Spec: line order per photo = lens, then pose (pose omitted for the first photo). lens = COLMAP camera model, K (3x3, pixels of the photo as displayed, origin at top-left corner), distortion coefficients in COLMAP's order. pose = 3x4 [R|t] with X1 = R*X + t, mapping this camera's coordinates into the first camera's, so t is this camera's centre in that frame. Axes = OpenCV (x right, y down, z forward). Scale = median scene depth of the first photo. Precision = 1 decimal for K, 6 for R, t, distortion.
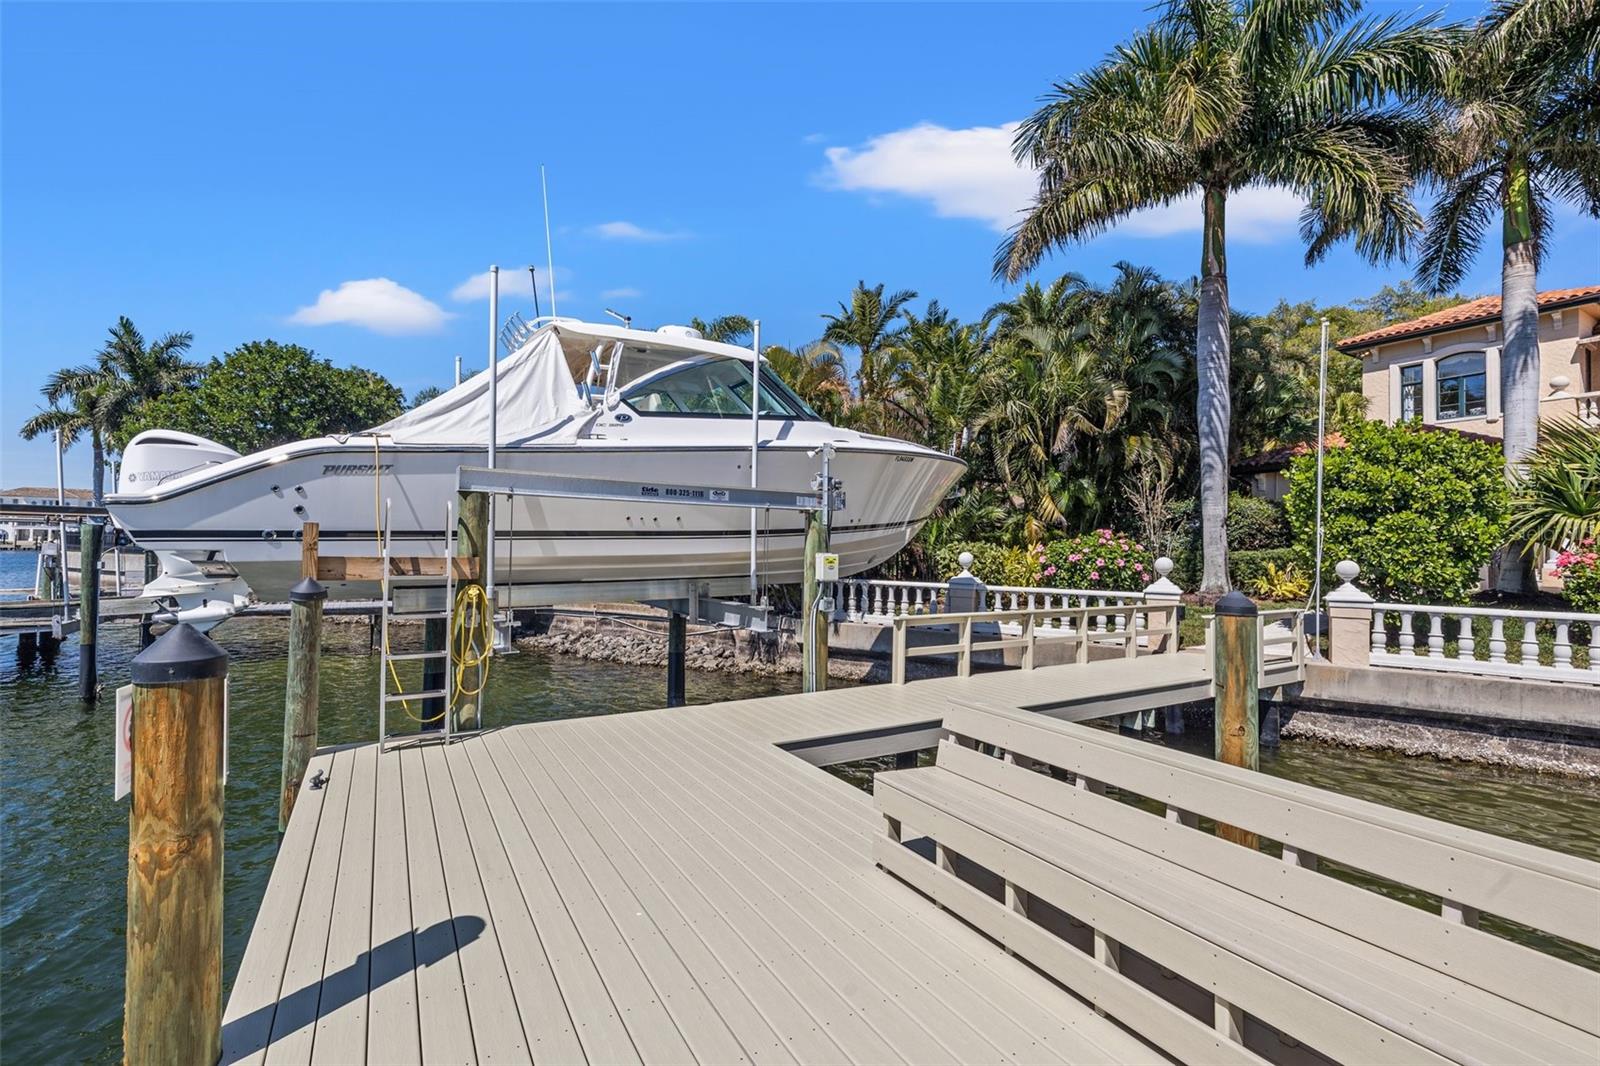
lens RADIAL K [[674.6, 0, 797.1], [0, 674.6, 549.6], [0, 0, 1]] dist [0.000284, 0.000037]
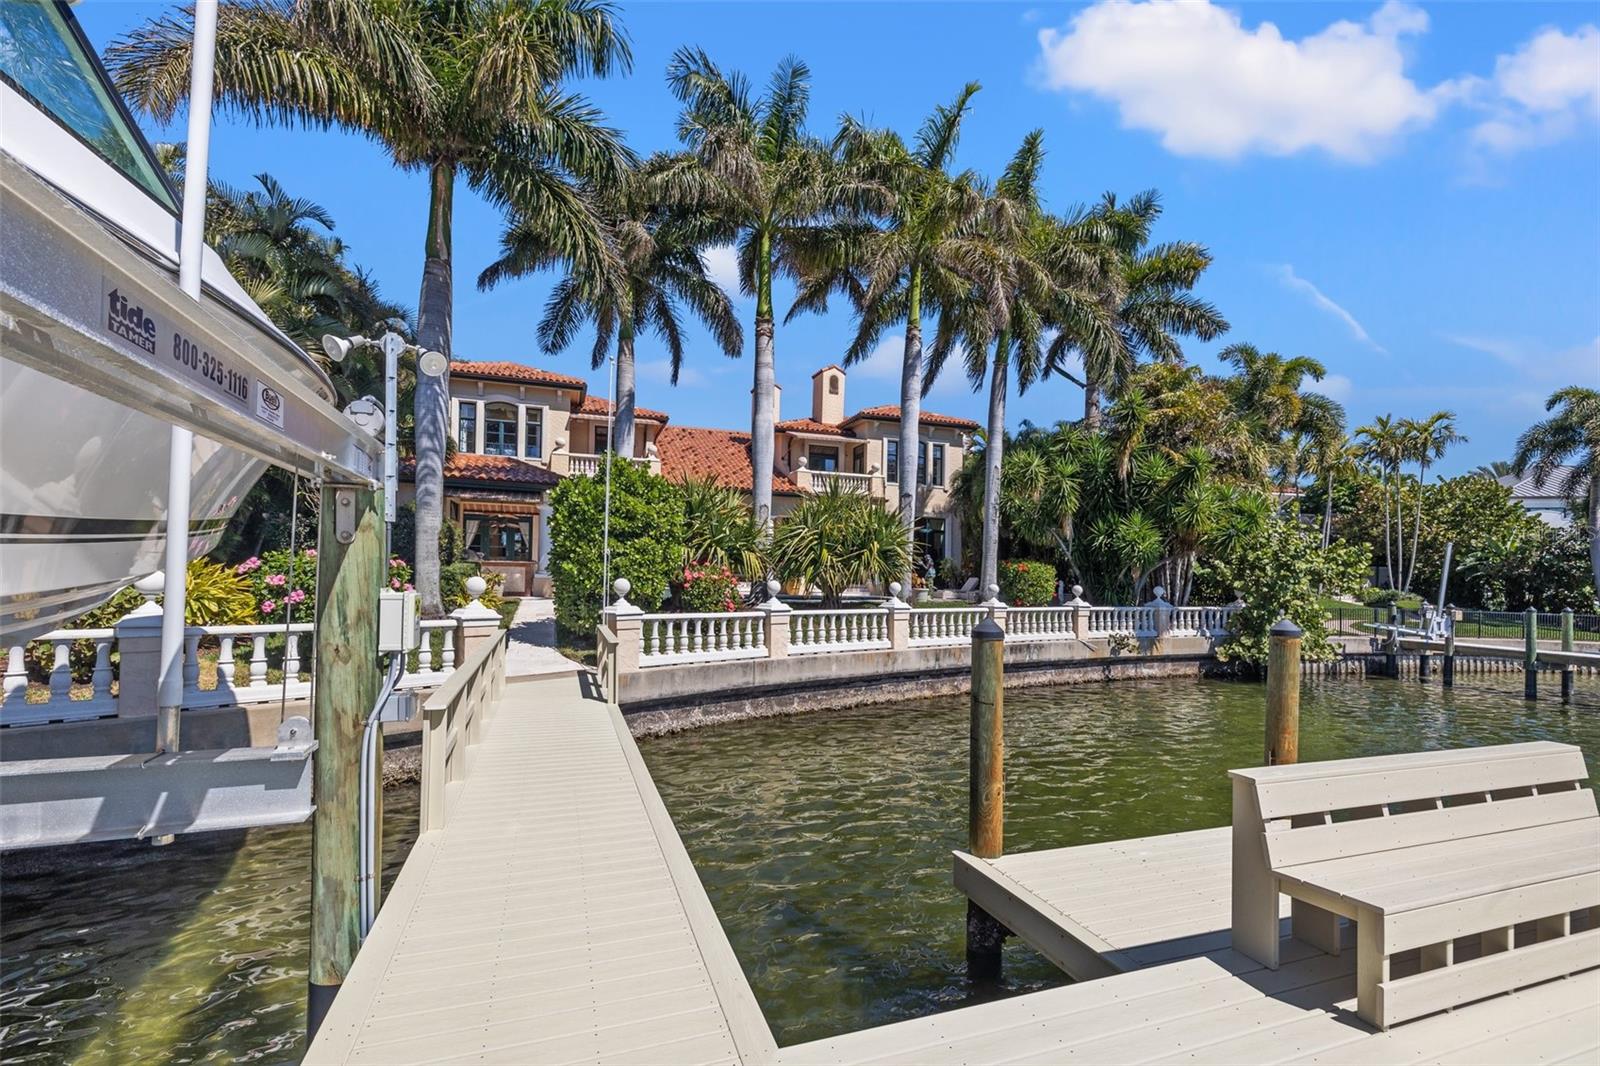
lens RADIAL K [[681.7, 0, 795.6], [0, 681.7, 575.6], [0, 0, 1]] dist [-0.000303, -0.000047]
pose [[0.215427, -0.011224, 0.976455, -0.256289], [-0.013931, 0.999797, 0.014566, -0.009887], [-0.976420, -0.016741, 0.215227, 0.509452]]
